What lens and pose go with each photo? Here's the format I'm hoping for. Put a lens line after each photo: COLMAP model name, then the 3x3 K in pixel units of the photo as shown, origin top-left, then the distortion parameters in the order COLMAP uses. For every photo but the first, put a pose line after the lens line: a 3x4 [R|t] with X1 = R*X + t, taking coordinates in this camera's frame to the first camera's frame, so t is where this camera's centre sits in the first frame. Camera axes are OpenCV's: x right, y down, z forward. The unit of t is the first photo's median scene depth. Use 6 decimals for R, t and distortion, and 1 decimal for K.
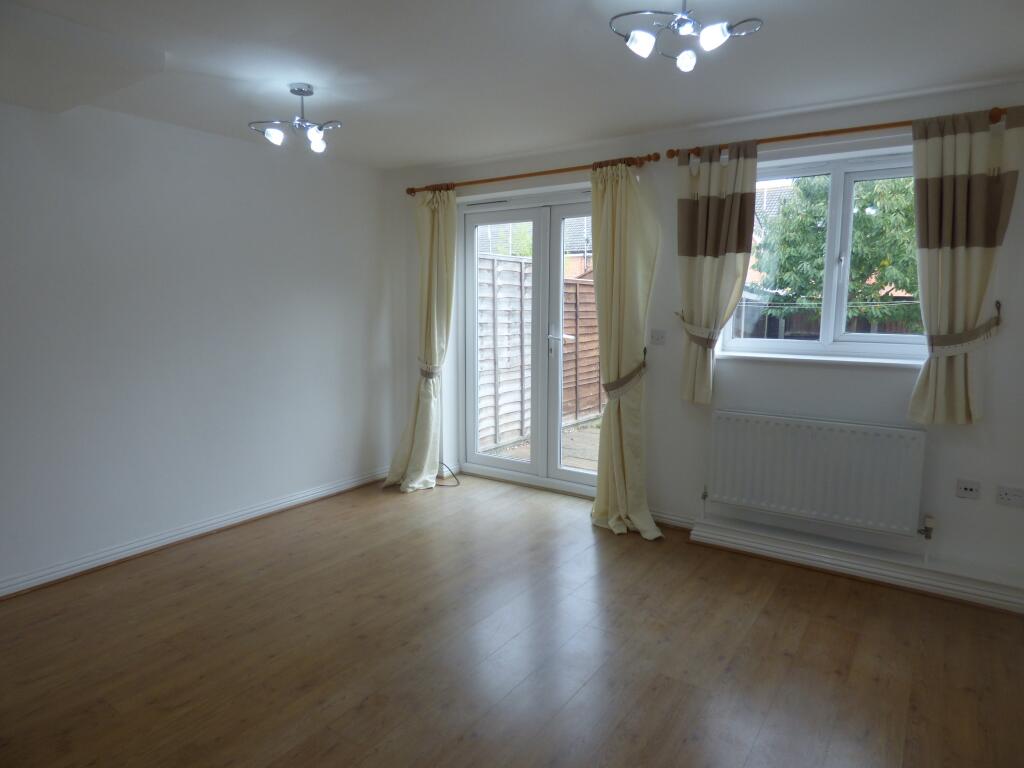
lens RADIAL K [[627.0, 0, 512.0], [0, 627.0, 384.0], [0, 0, 1]] dist [-0.011321, -0.000266]
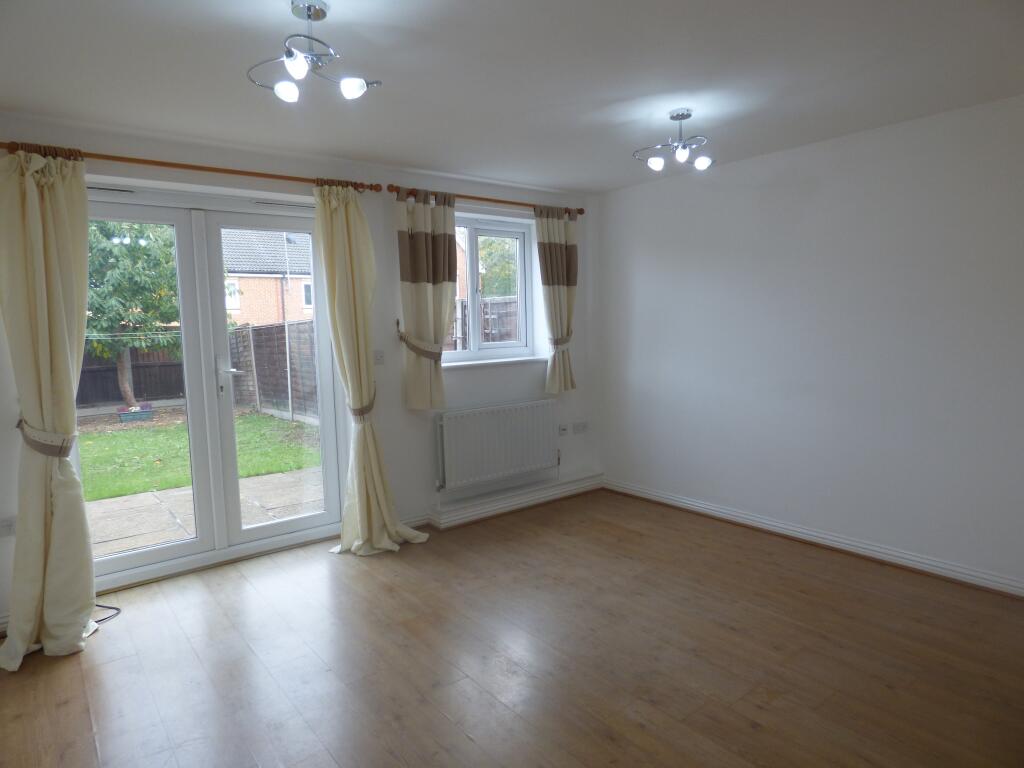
lens RADIAL K [[627.0, 0, 512.0], [0, 627.0, 384.0], [0, 0, 1]] dist [-0.011321, -0.000266]
pose [[0.285499, -0.104284, 0.952688, -0.769378], [0.154737, 0.986036, 0.061563, -0.065450], [-0.945805, 0.129840, 0.297649, 0.521486]]
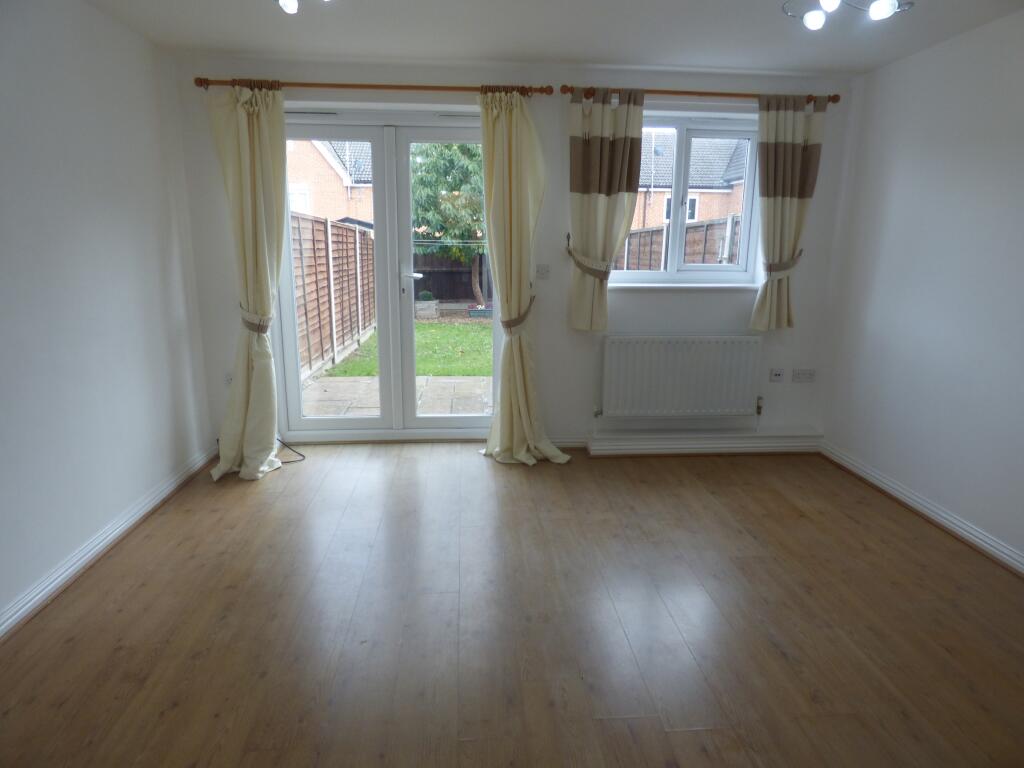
lens RADIAL K [[627.0, 0, 512.0], [0, 627.0, 384.0], [0, 0, 1]] dist [-0.011321, -0.000266]
pose [[0.770963, -0.136151, 0.622157, -0.515574], [0.076977, 0.989641, 0.121182, -0.022562], [-0.632211, -0.045535, 0.773457, 0.244242]]
